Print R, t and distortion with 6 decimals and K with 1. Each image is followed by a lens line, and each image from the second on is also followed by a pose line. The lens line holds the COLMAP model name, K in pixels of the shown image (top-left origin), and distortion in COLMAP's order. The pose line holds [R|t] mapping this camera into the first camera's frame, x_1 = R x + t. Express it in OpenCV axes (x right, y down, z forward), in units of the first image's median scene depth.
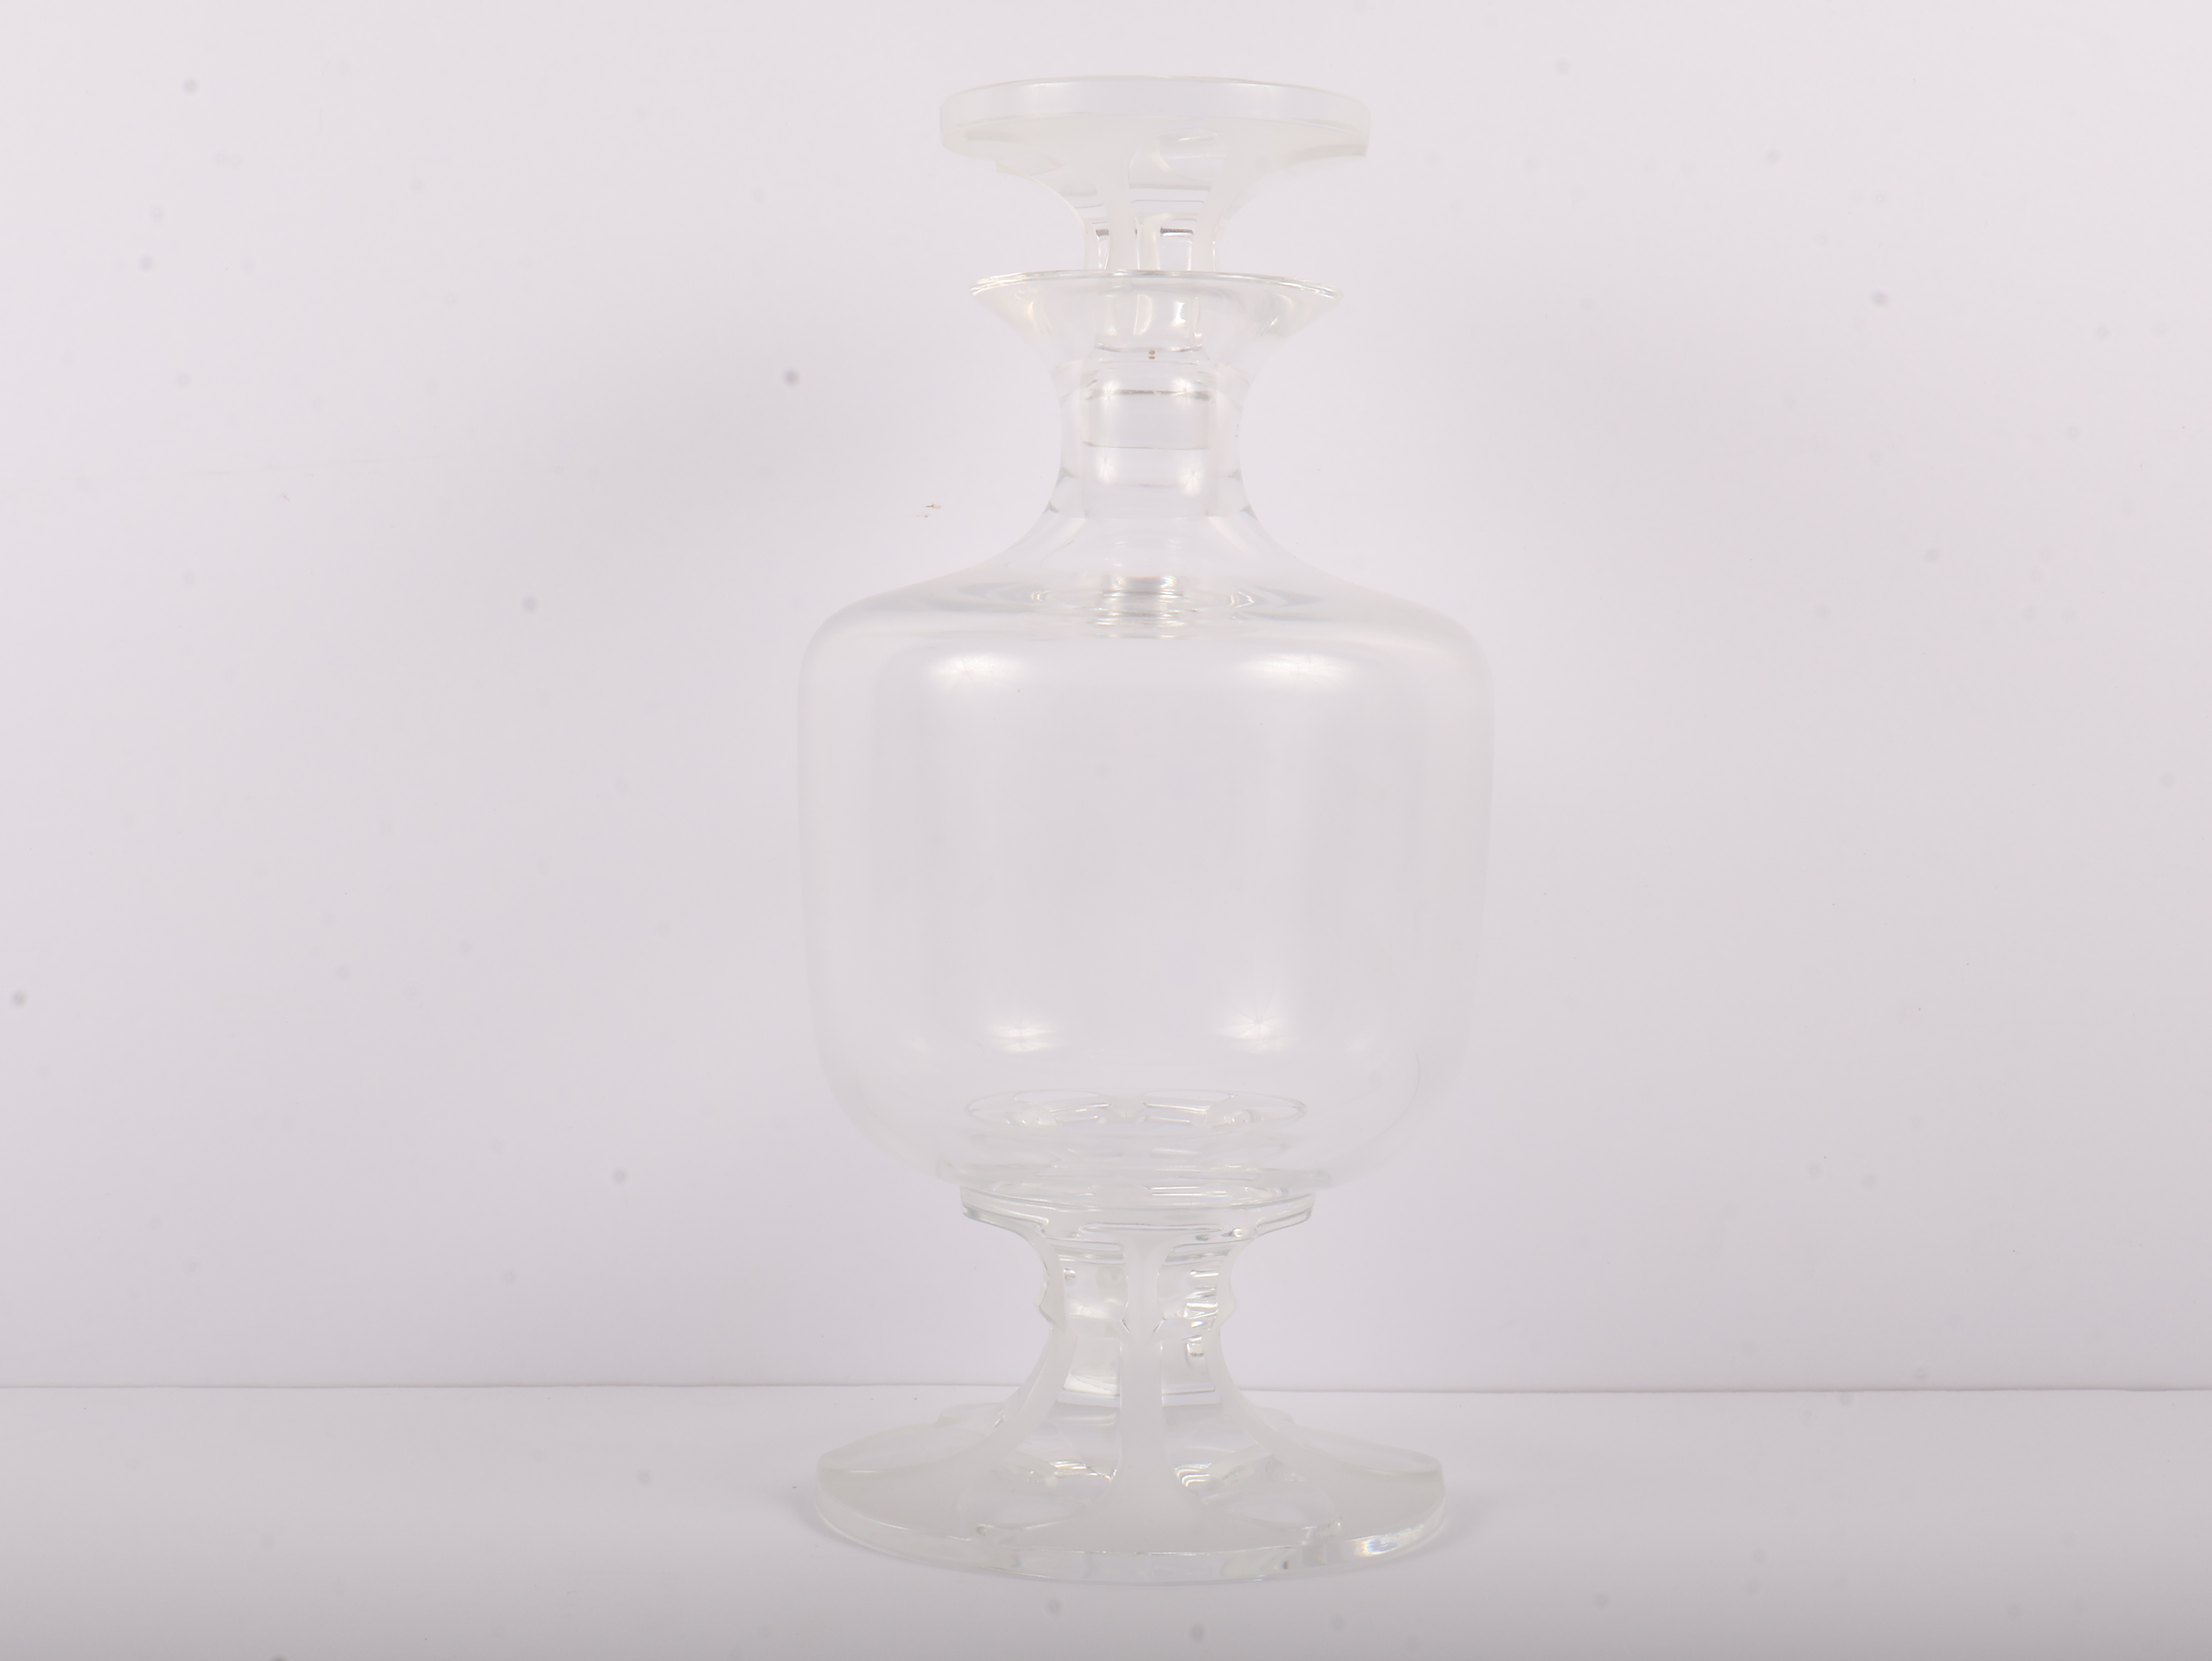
lens RADIAL K [[3395.9, 0, 1106.0], [0, 3395.9, 830.5], [0, 0, 1]] dist [0.334106, 0.006675]
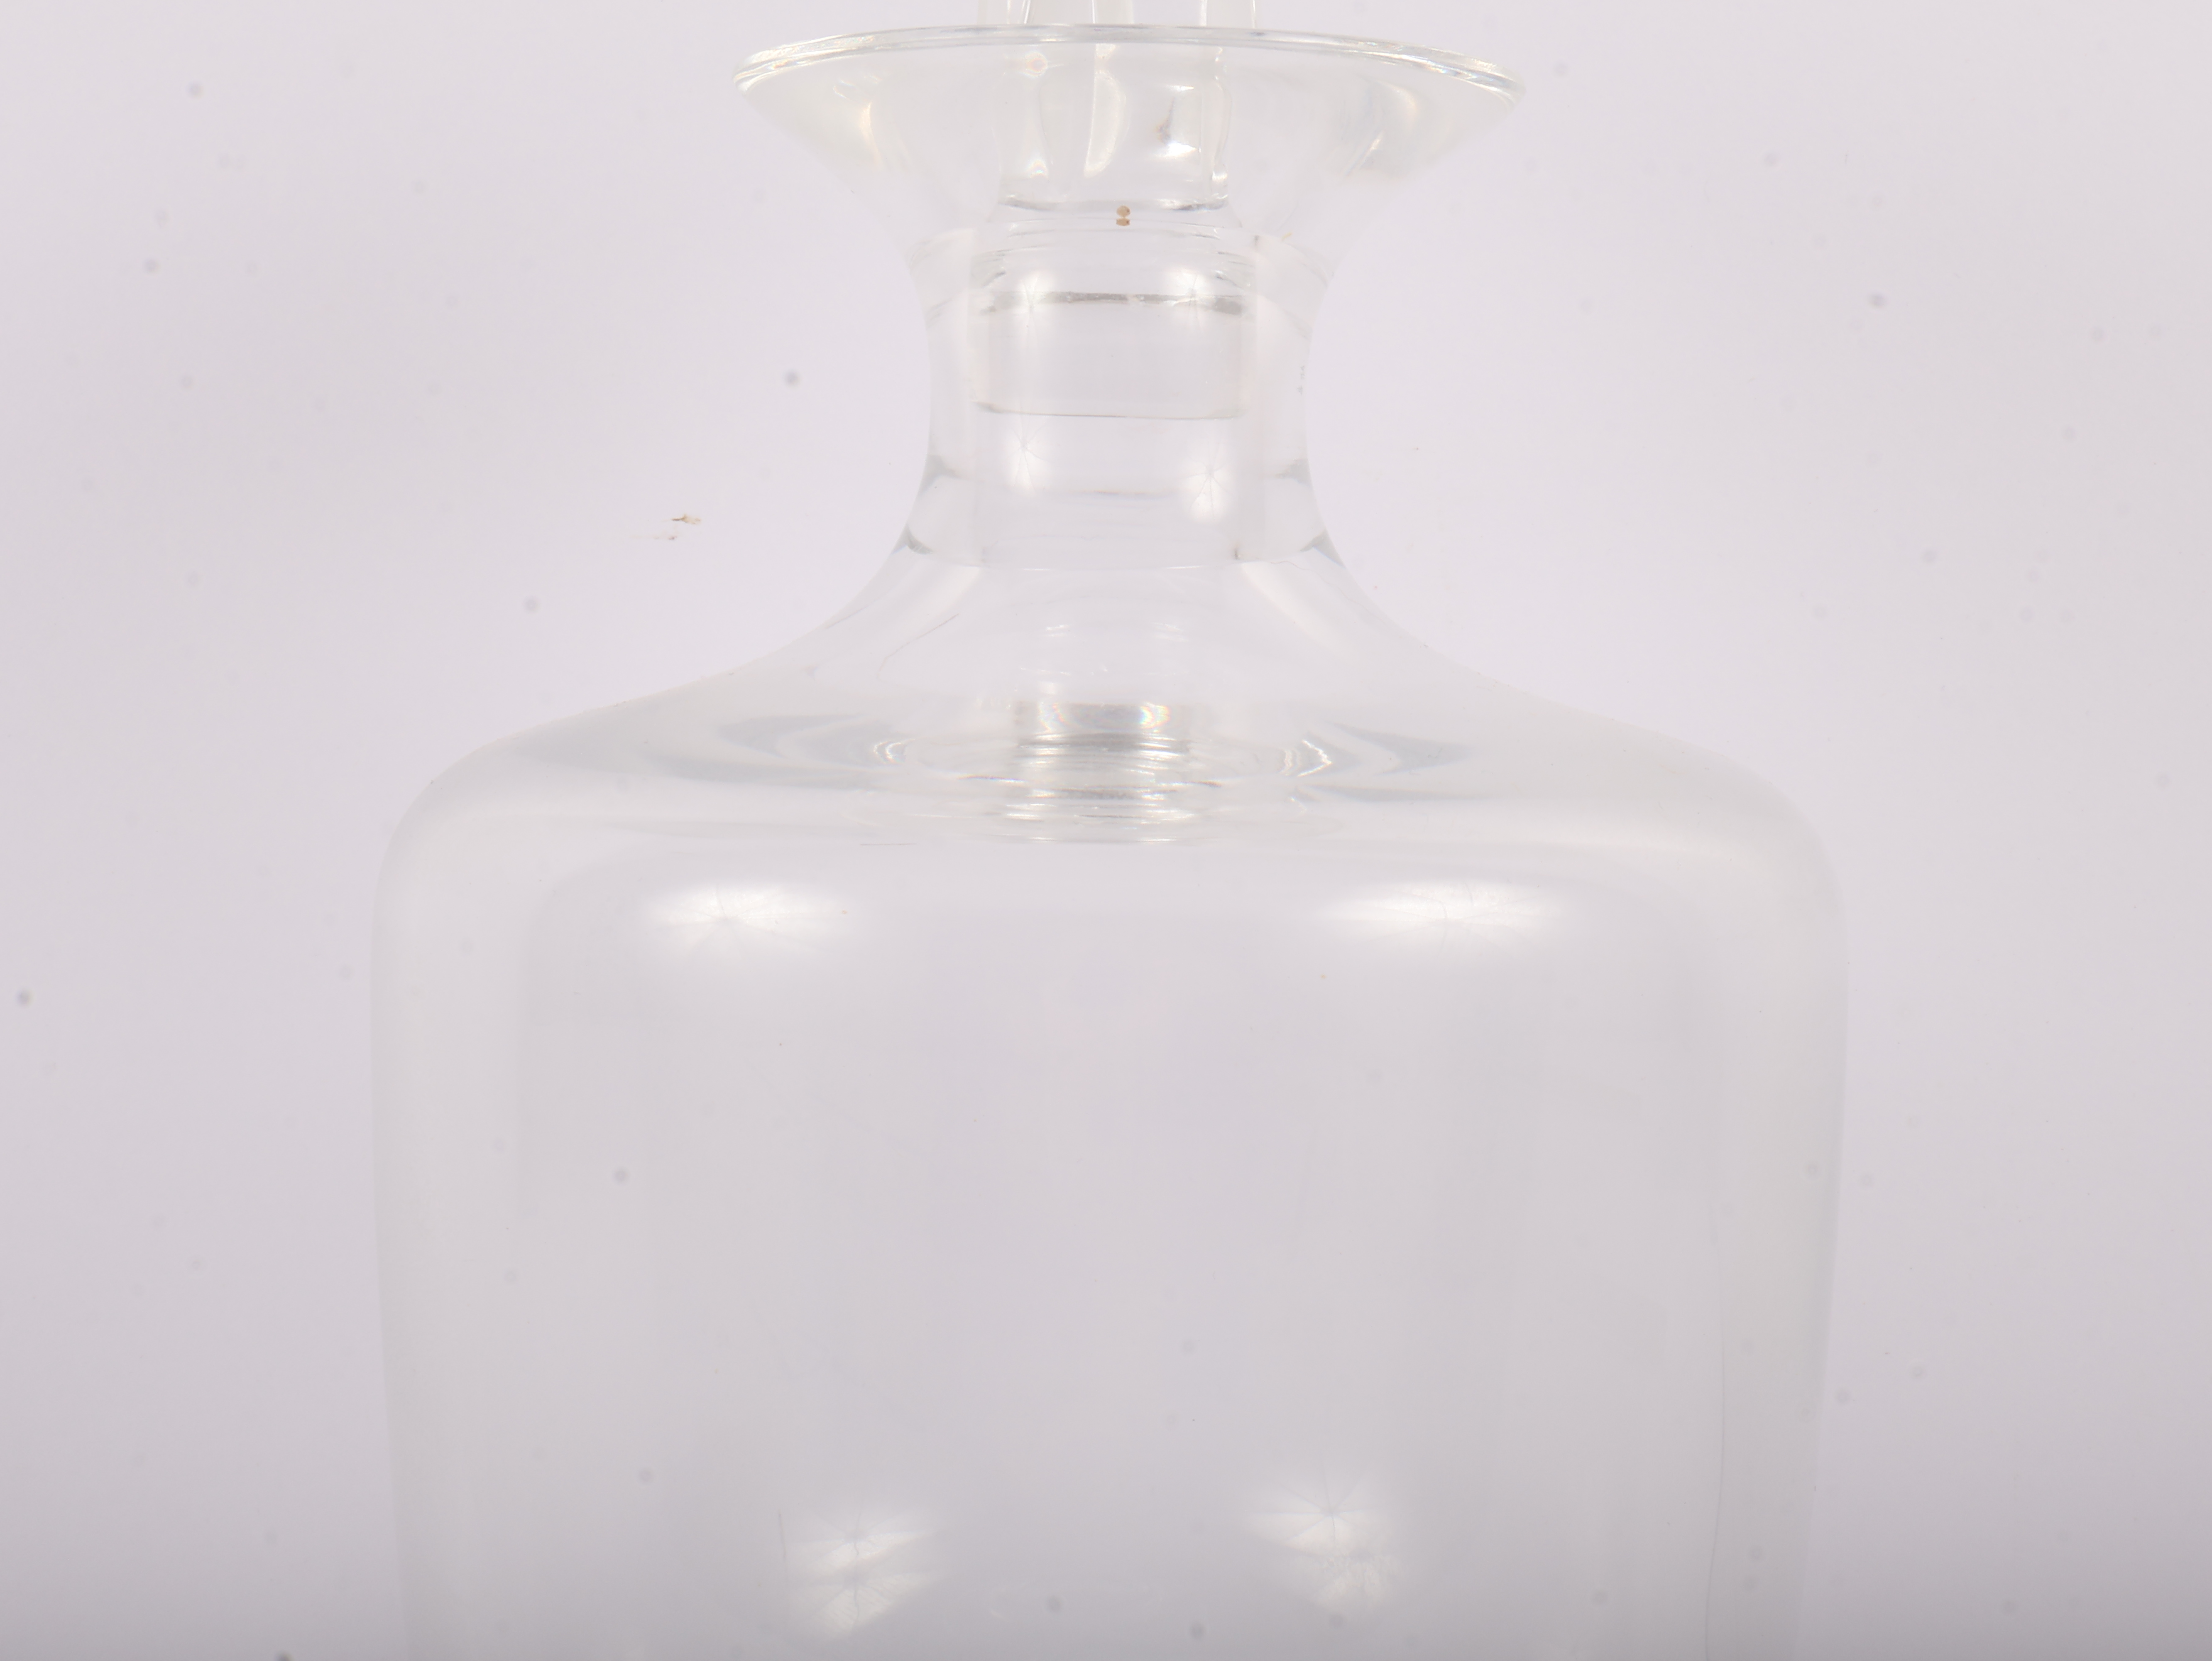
lens RADIAL K [[4045.8, 0, 1106.0], [0, 4045.8, 830.5], [0, 0, 1]] dist [0.319178, 0.005017]
pose [[0.999889, -0.001022, 0.014869, 0.002805], [-0.000189, 0.996697, 0.081209, -0.100341], [-0.014903, -0.081203, 0.996586, 0.431303]]
